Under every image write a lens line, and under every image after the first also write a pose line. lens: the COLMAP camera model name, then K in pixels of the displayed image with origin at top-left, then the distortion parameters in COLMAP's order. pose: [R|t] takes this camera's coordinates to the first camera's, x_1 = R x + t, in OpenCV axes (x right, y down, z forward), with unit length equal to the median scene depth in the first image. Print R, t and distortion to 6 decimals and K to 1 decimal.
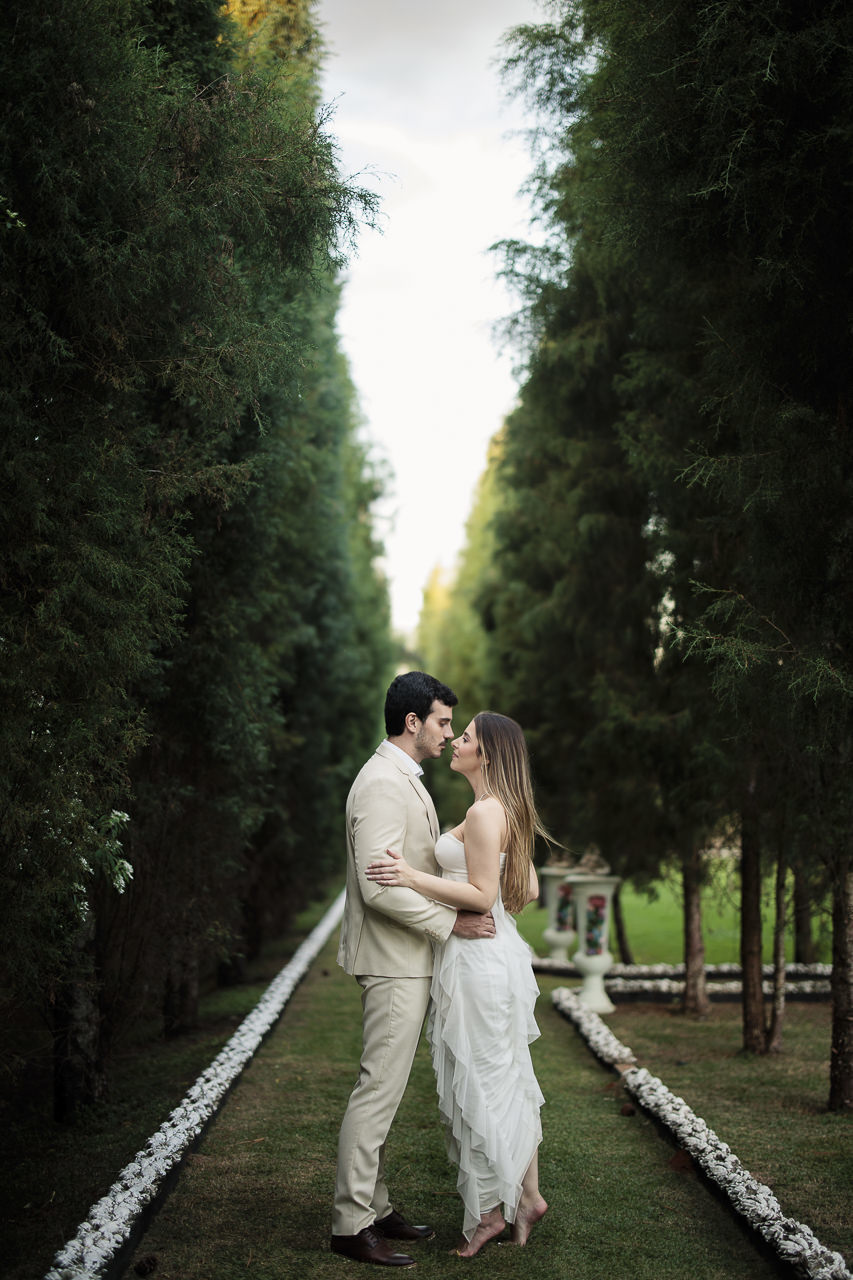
lens RADIAL K [[1816.7, 0, 426.6], [0, 1816.7, 688.0], [0, 0, 1]] dist [0.020609, 0.057155]
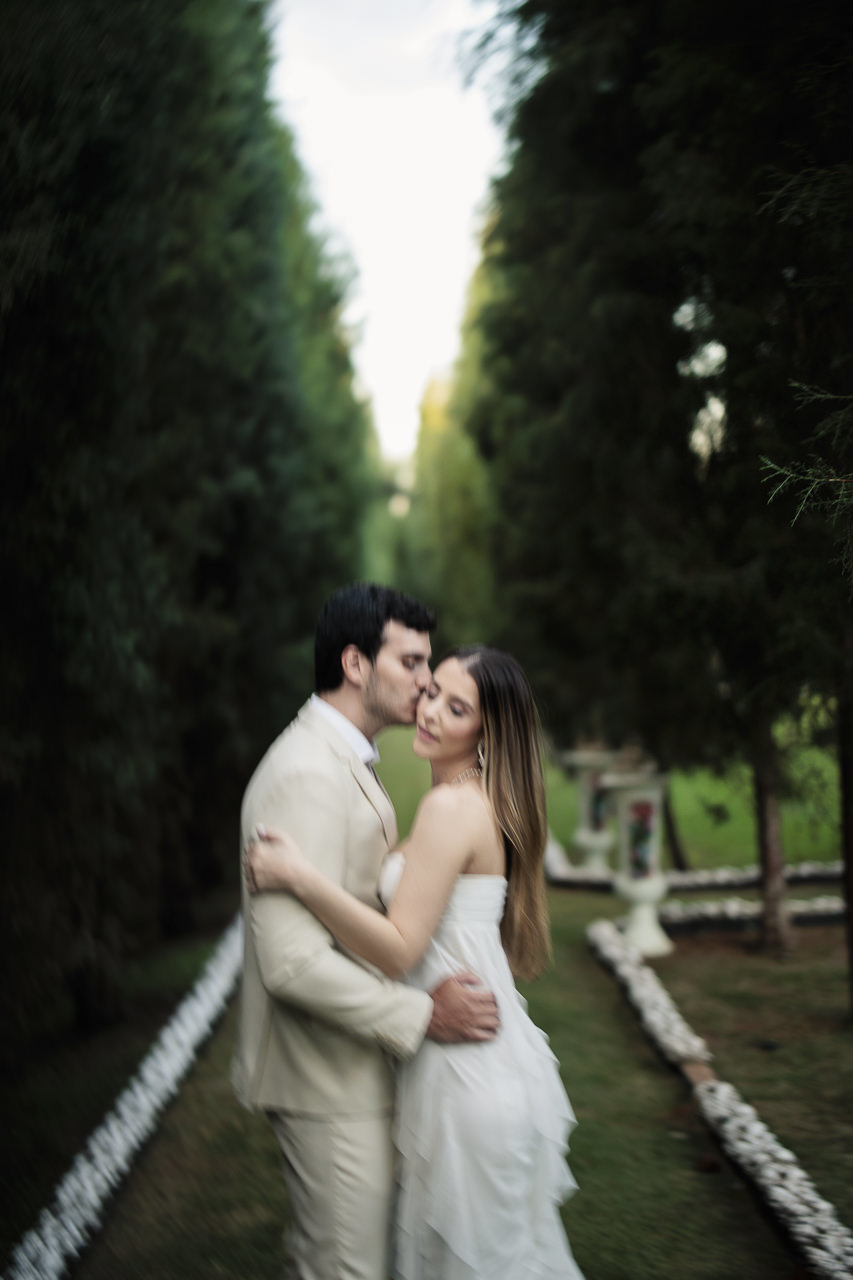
lens RADIAL K [[1755.3, 0, 423.1], [0, 1755.3, 620.6], [0, 0, 1]] dist [-0.047120, -0.078351]
pose [[0.998251, -0.056213, -0.018309, 0.020496], [0.057344, 0.995997, 0.068566, -0.018400], [0.014382, -0.069496, 0.997479, 0.276671]]
